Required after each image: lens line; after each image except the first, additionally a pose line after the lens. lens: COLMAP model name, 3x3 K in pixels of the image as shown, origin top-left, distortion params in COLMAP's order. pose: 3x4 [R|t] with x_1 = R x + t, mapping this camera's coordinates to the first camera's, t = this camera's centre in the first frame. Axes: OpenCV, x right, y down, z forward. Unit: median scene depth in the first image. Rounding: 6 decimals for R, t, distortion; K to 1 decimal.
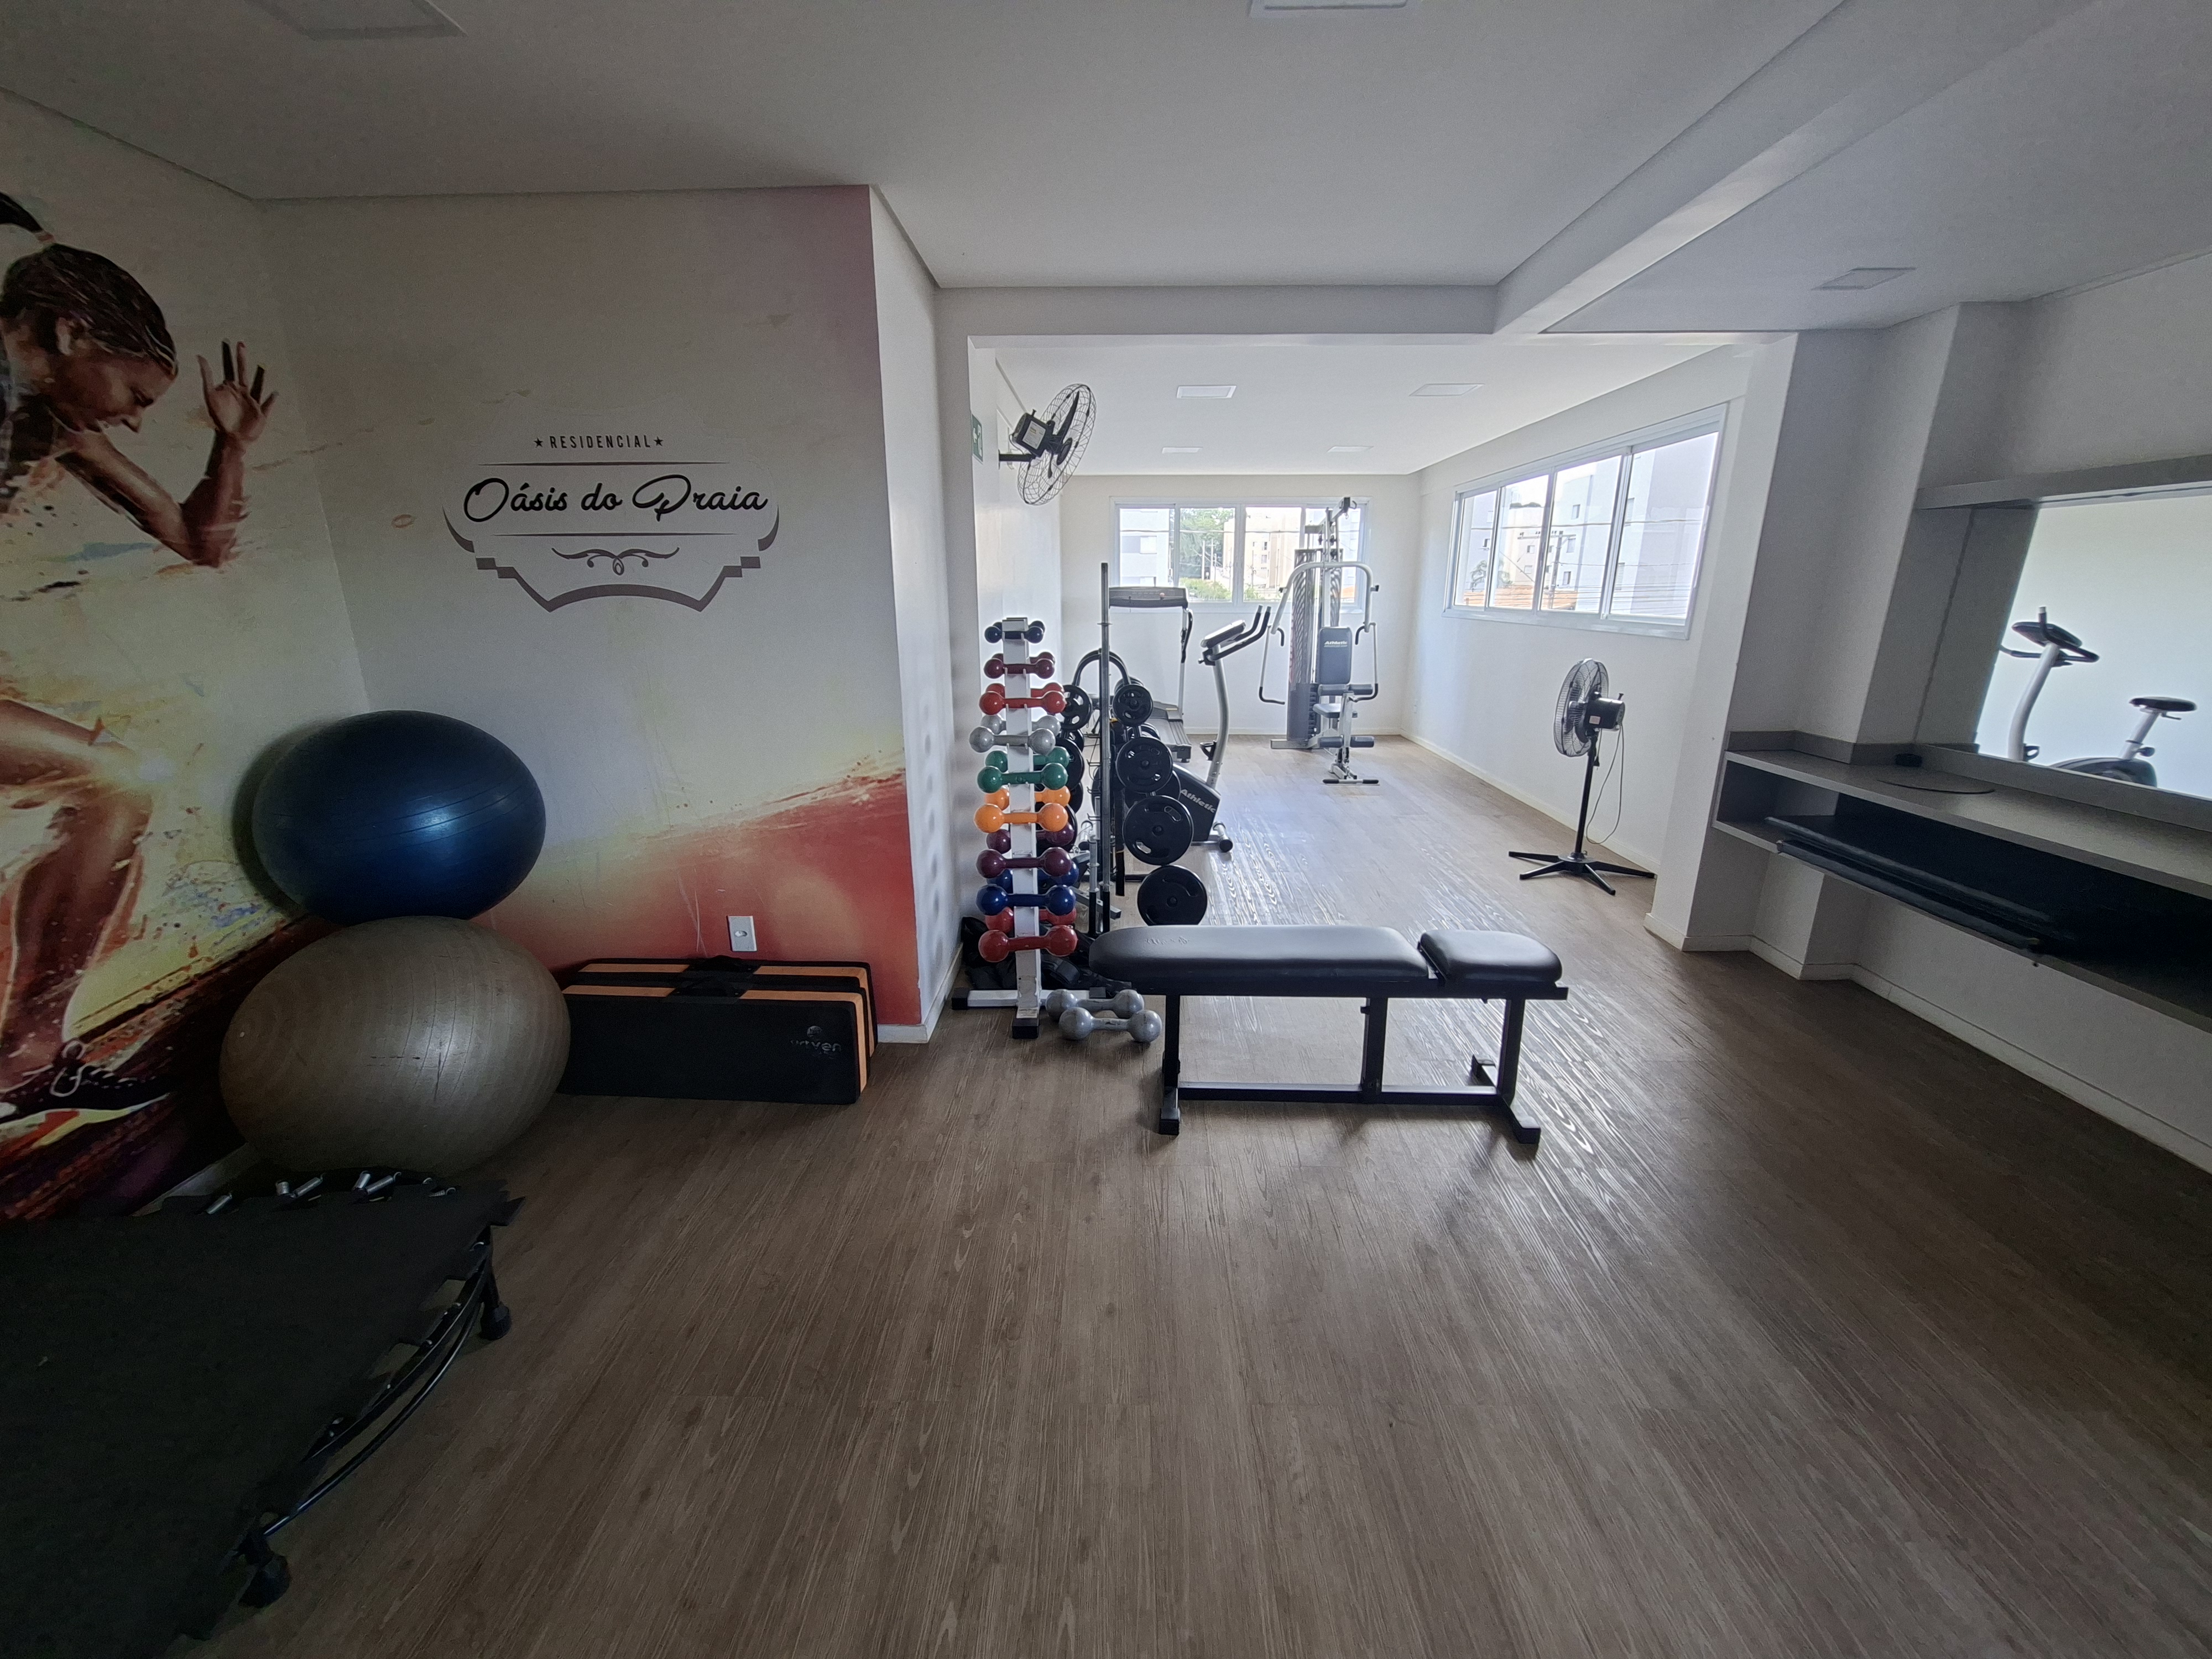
lens RADIAL K [[876.2, 0, 1109.6], [0, 876.2, 833.4], [0, 0, 1]] dist [-0.000228, -0.000094]
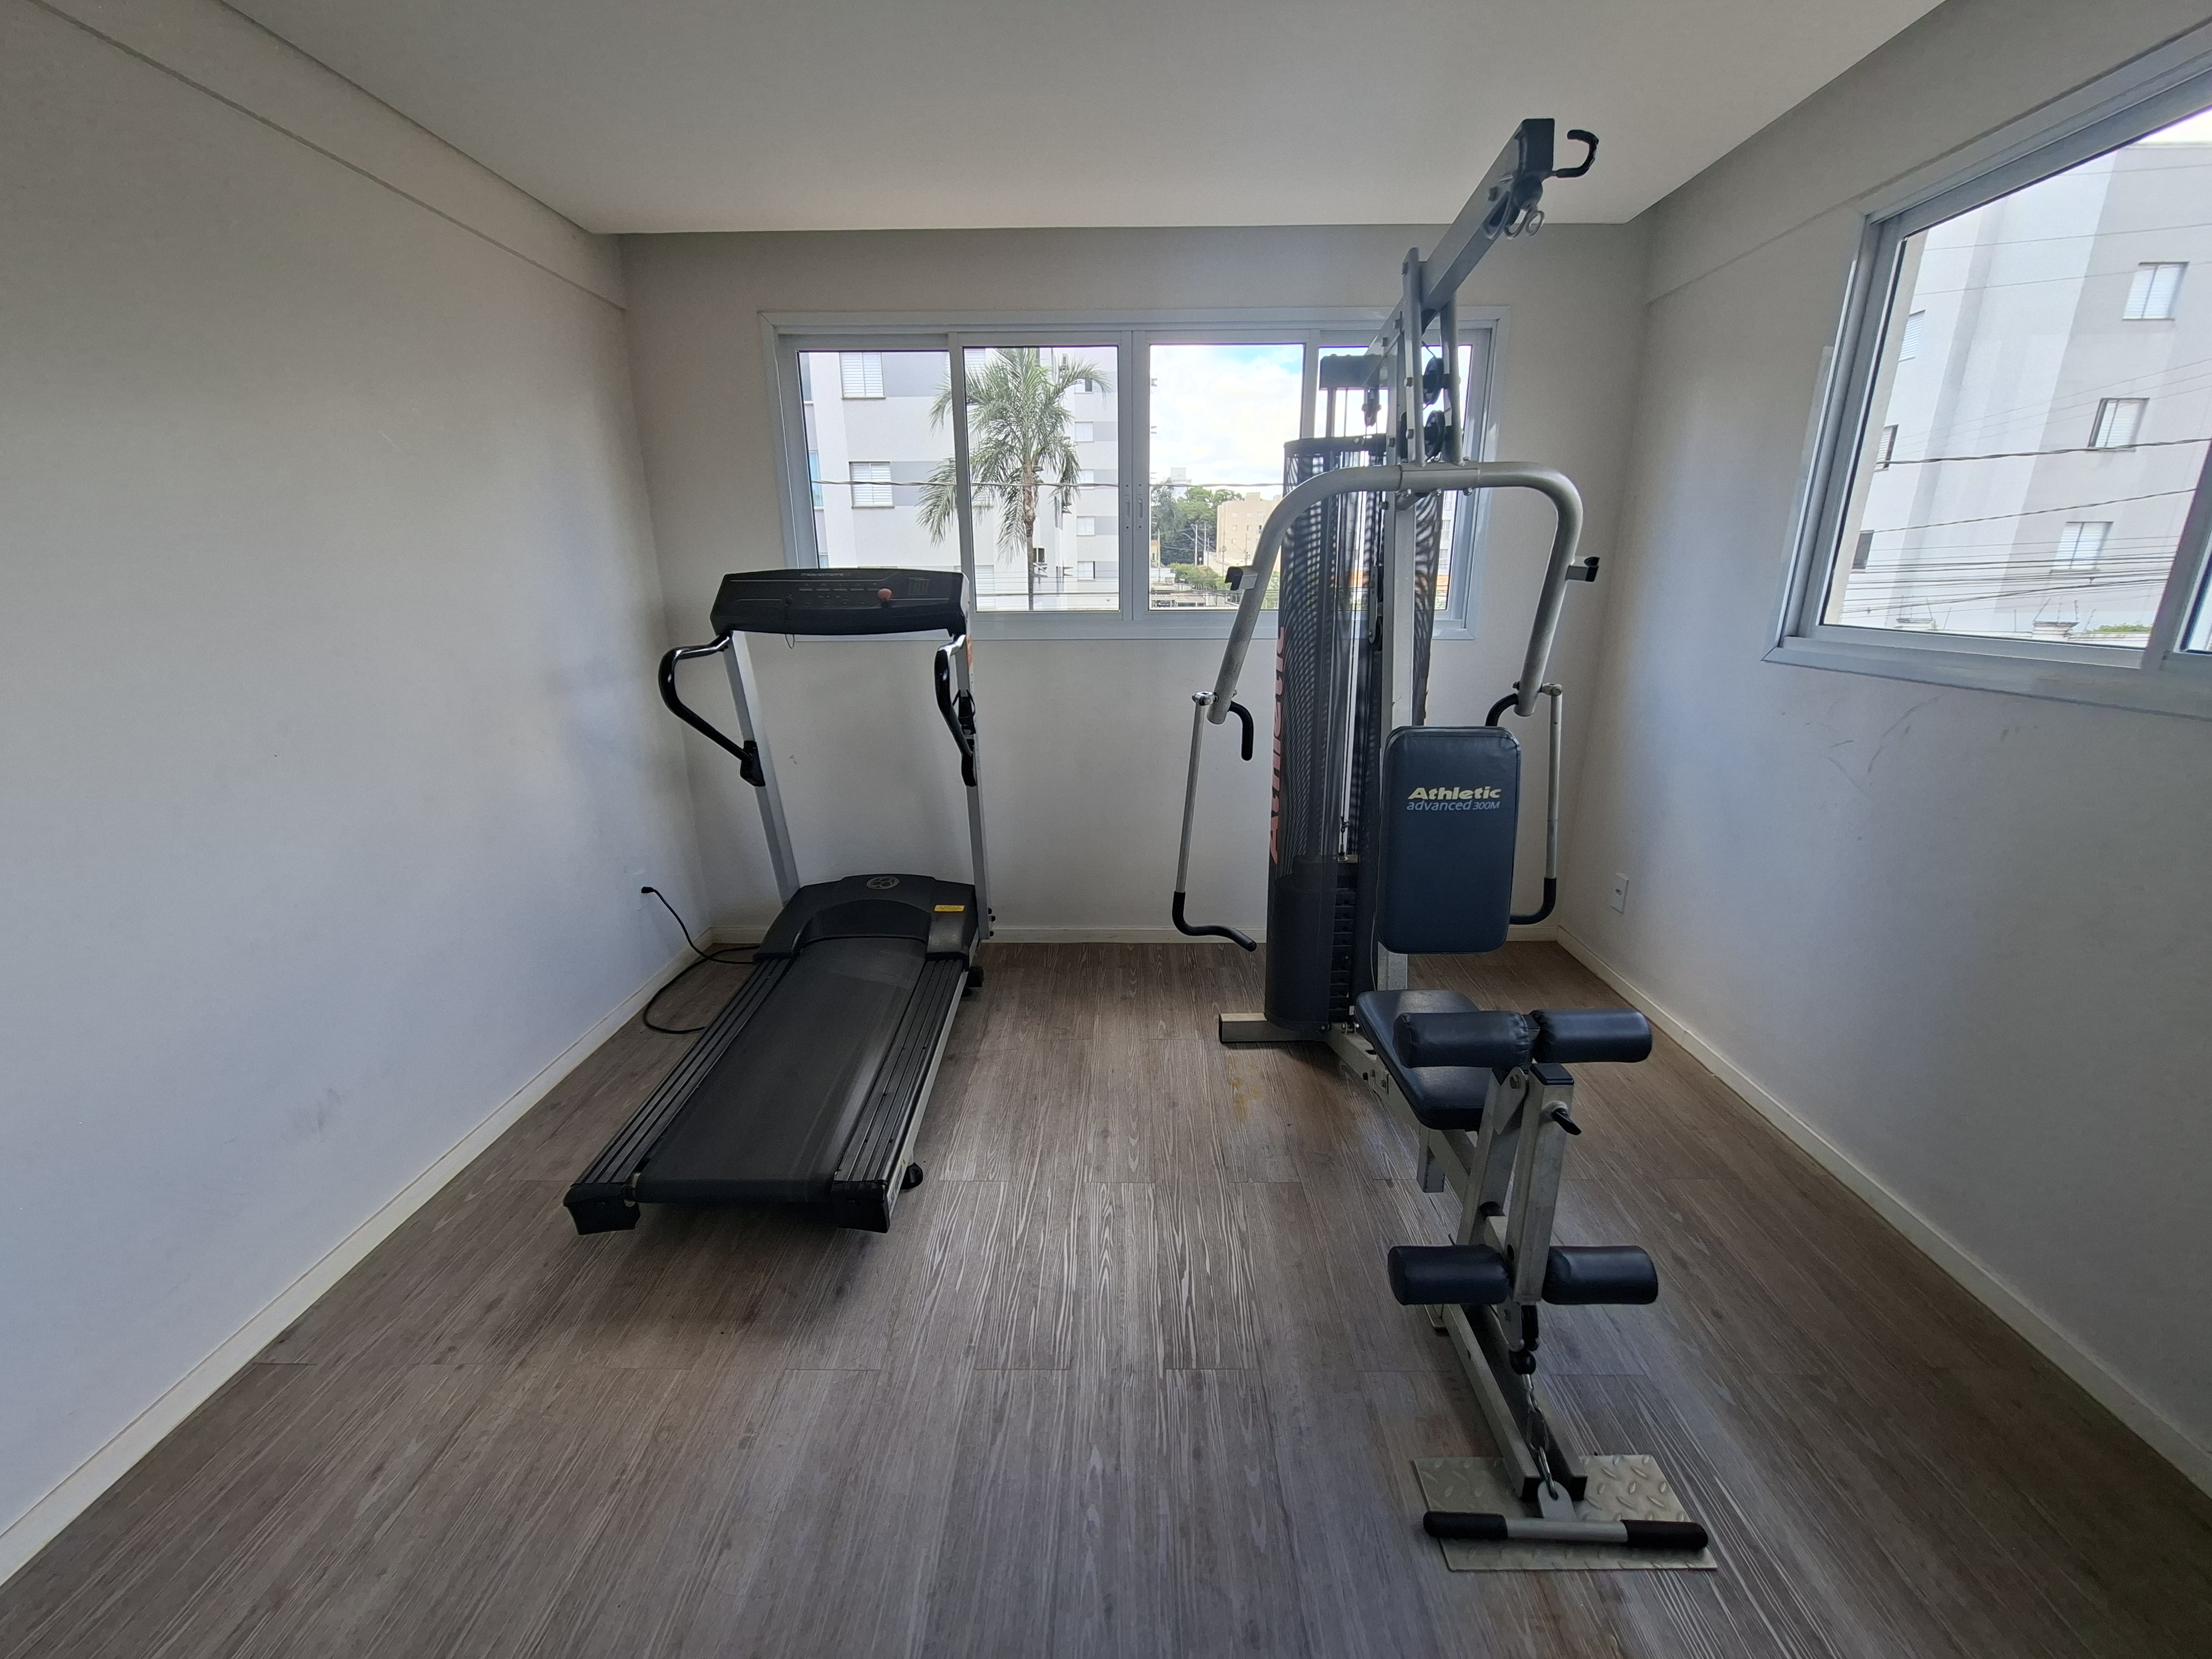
lens RADIAL K [[876.2, 0, 1109.6], [0, 876.2, 833.4], [0, 0, 1]] dist [-0.000228, -0.000094]
pose [[0.999974, -0.006536, 0.003152, 0.167898], [0.006489, 0.999868, 0.014869, -0.218688], [-0.003249, -0.014848, 0.999884, 0.784989]]
